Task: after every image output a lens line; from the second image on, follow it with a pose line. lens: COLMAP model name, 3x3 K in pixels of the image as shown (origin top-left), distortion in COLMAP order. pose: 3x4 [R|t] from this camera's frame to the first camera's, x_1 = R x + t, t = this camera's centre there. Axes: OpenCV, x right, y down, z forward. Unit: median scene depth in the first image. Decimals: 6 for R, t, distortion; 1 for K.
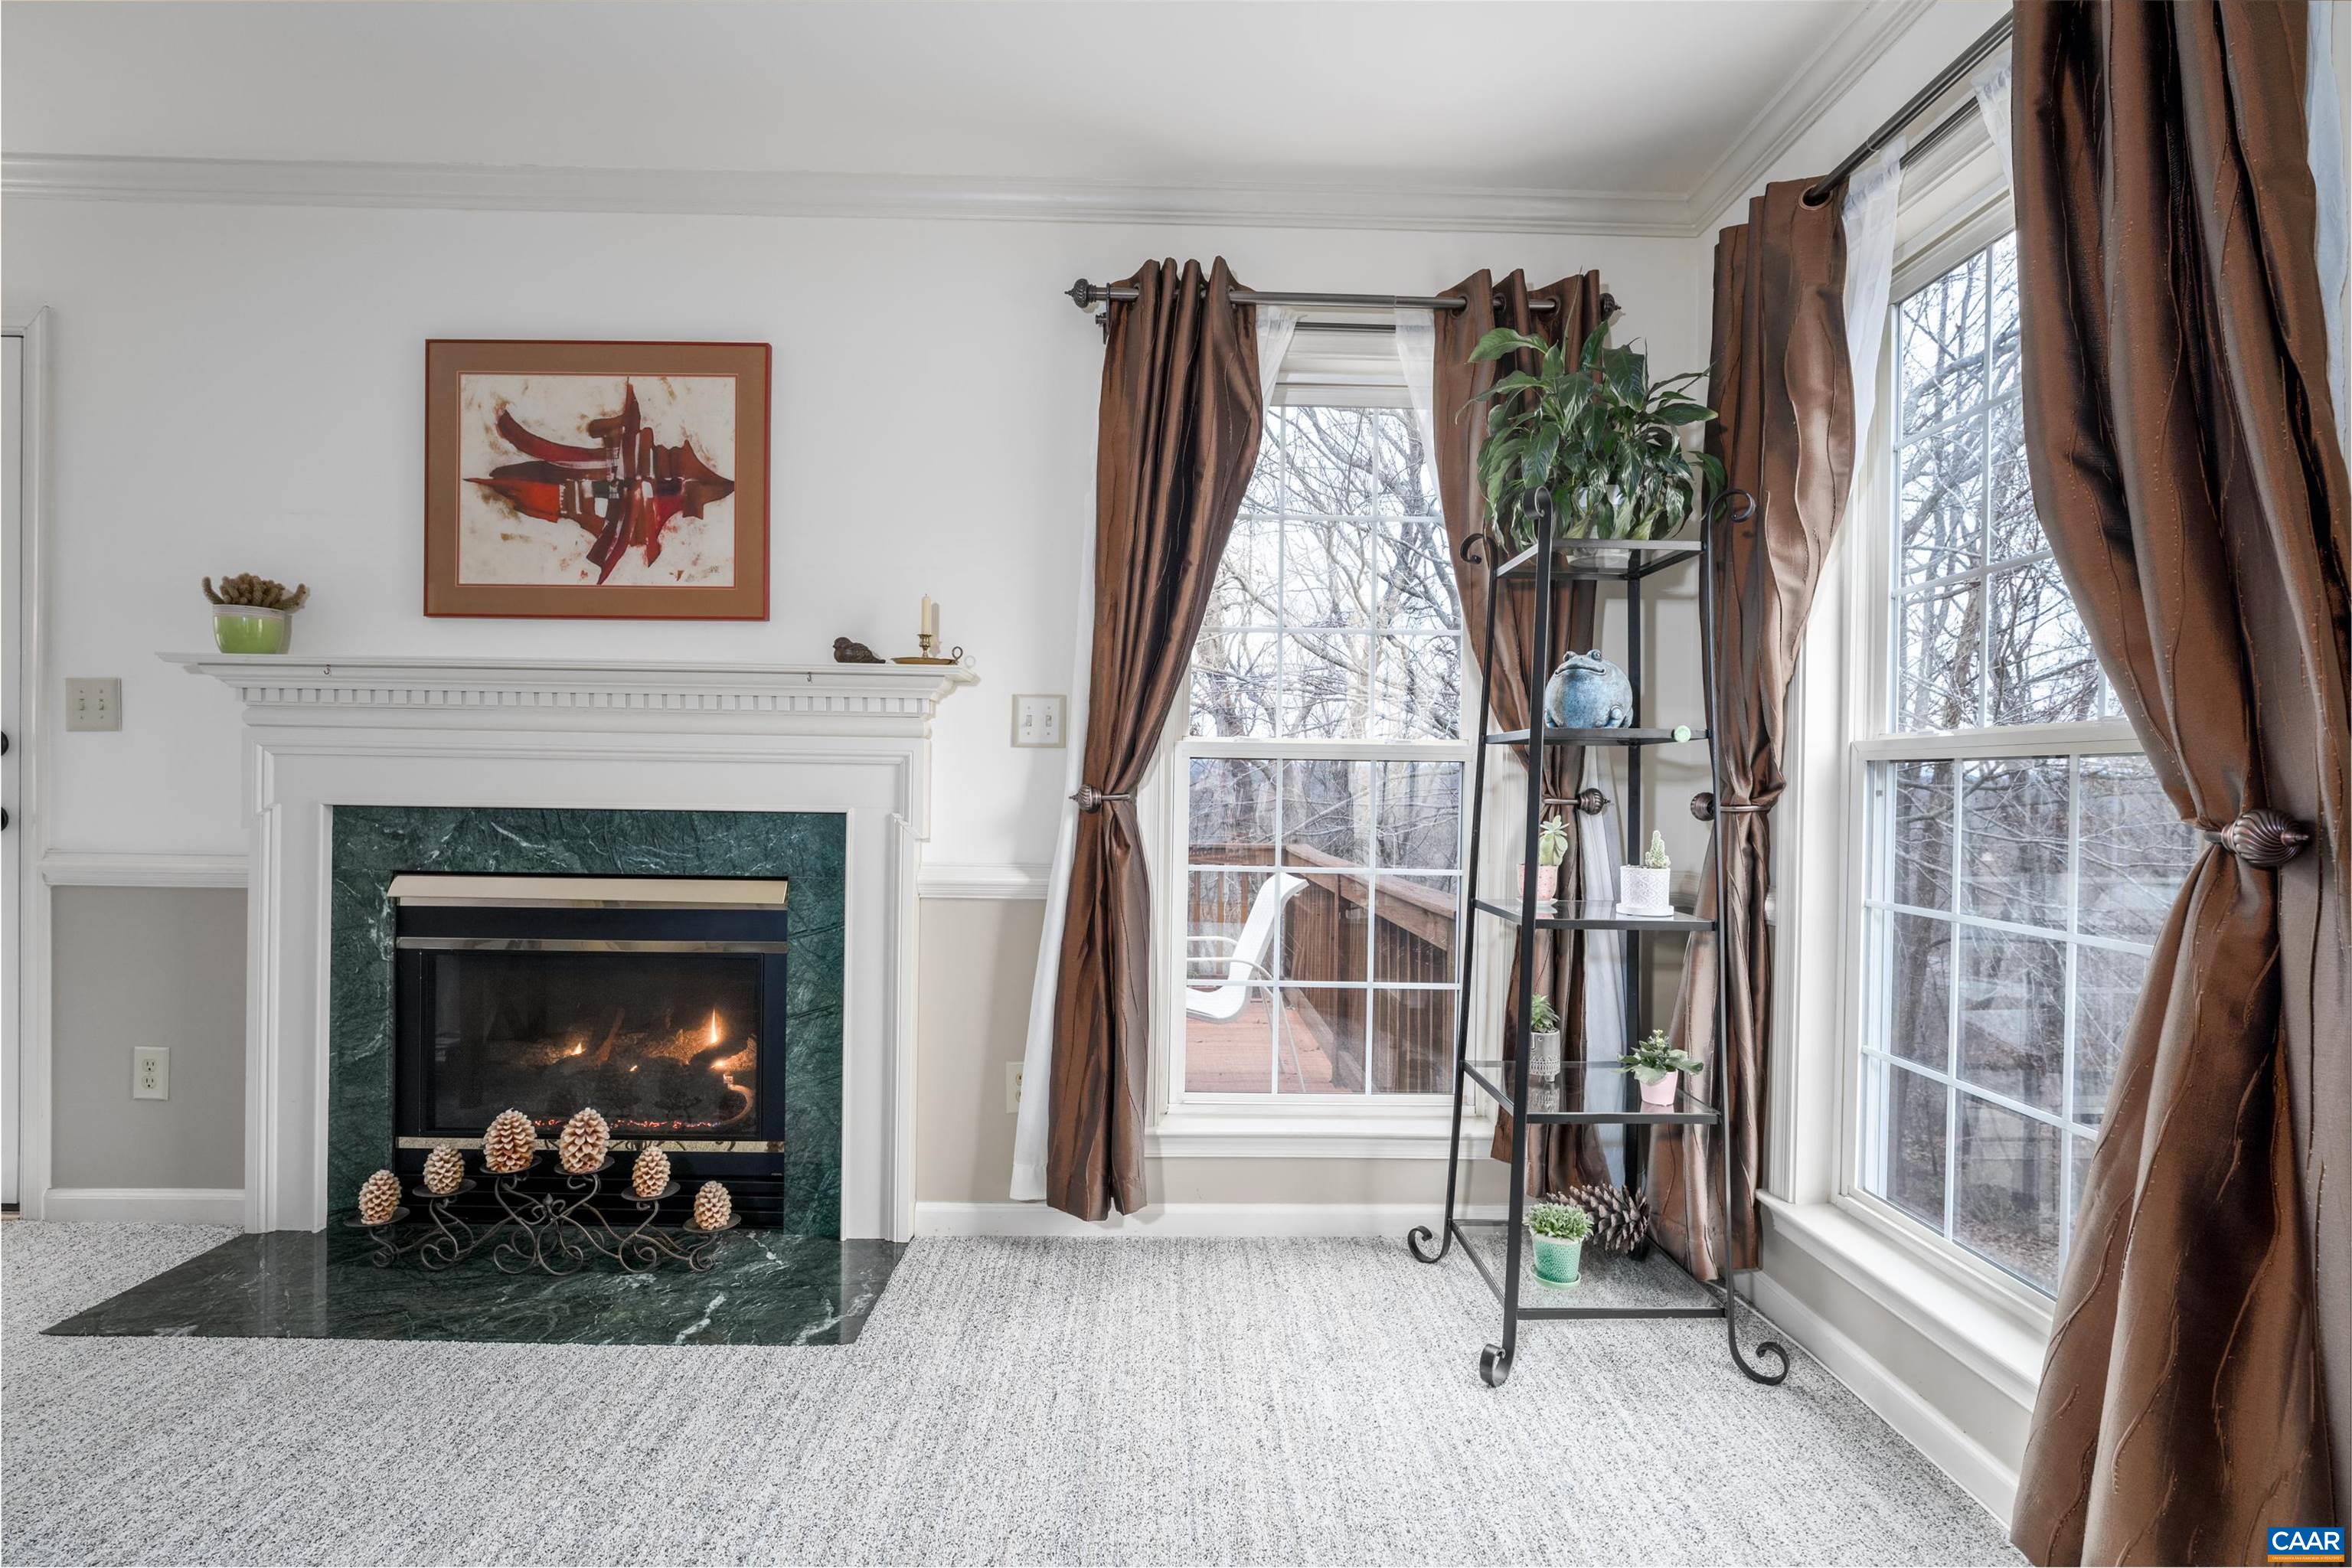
lens RADIAL K [[1066.9, 0, 1176.6], [0, 1066.9, 789.4], [0, 0, 1]] dist [-0.007997, -0.000088]
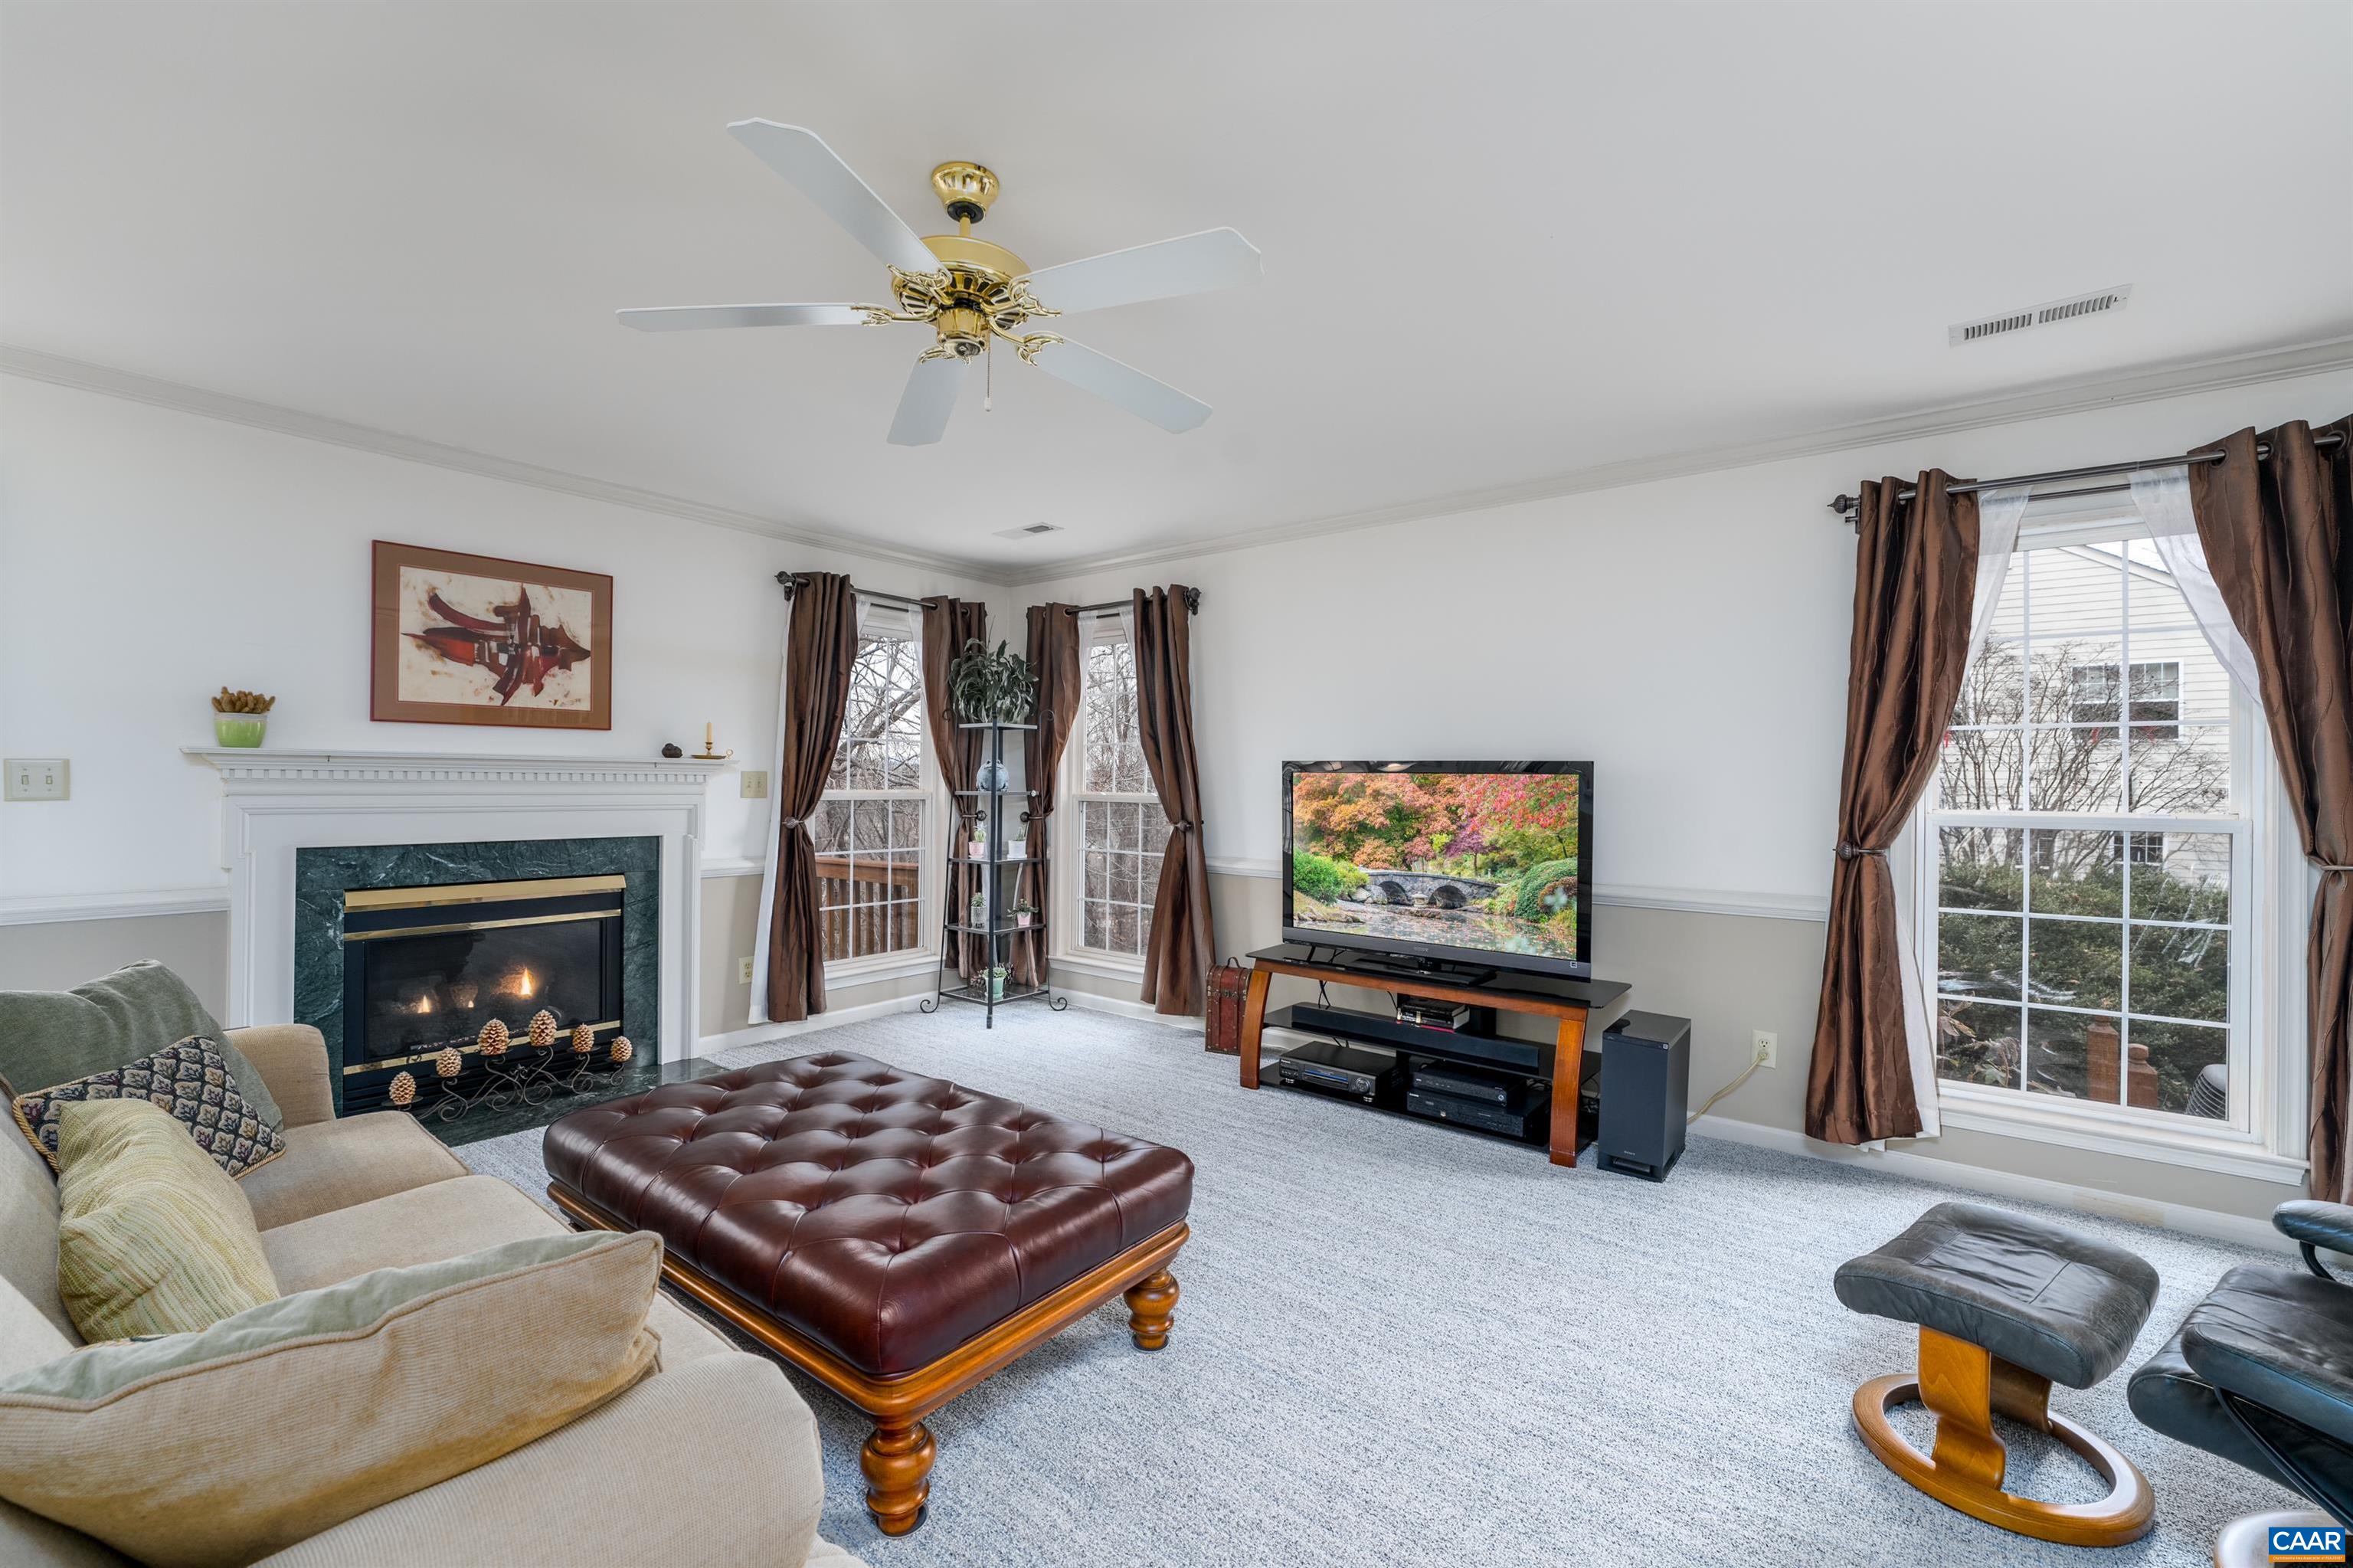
lens RADIAL K [[981.7, 0, 1188.2], [0, 981.7, 775.3], [0, 0, 1]] dist [-0.015887, 0.000067]
pose [[0.629757, -0.003436, 0.776785, -1.061493], [0.003379, 0.999993, 0.001683, -0.083834], [-0.776785, 0.001565, 0.629764, -0.796385]]
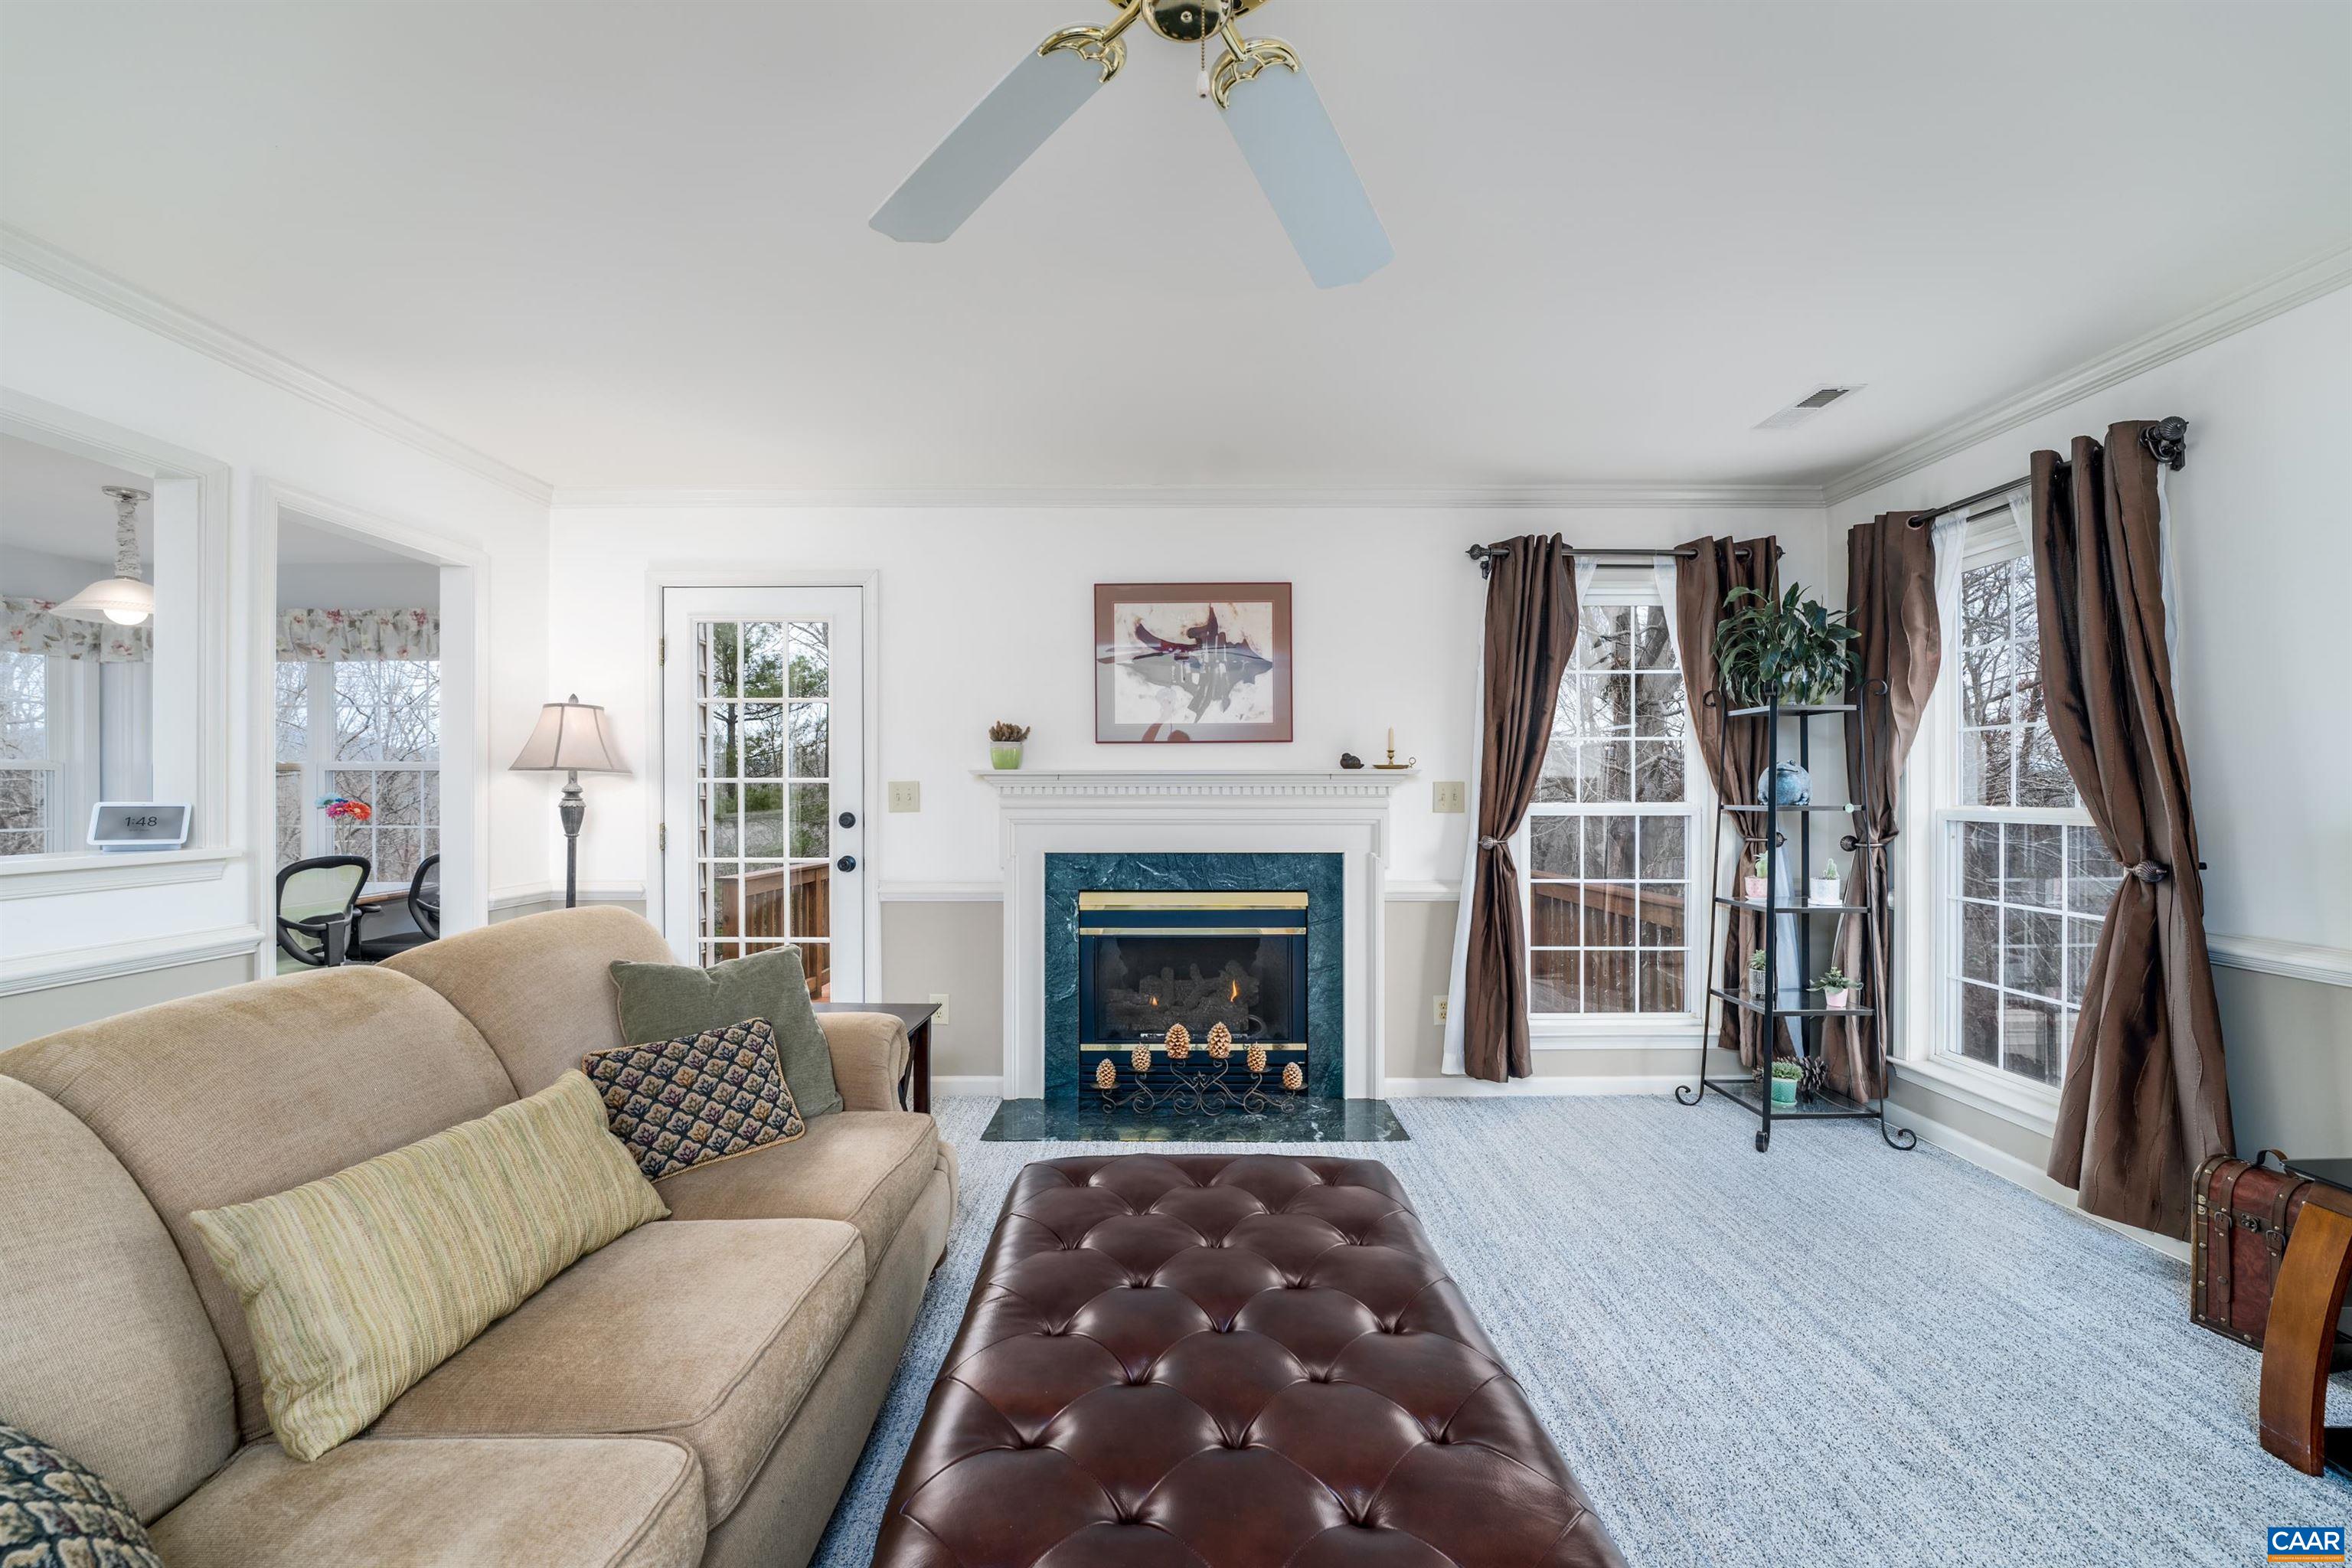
lens RADIAL K [[964.0, 0, 1181.4], [0, 964.0, 788.7], [0, 0, 1]] dist [-0.015424, 0.000412]
pose [[0.999675, -0.016550, -0.019398, -0.543356], [0.016448, 0.999850, -0.005412, -0.078471], [0.019484, 0.005091, 0.999797, -0.576439]]
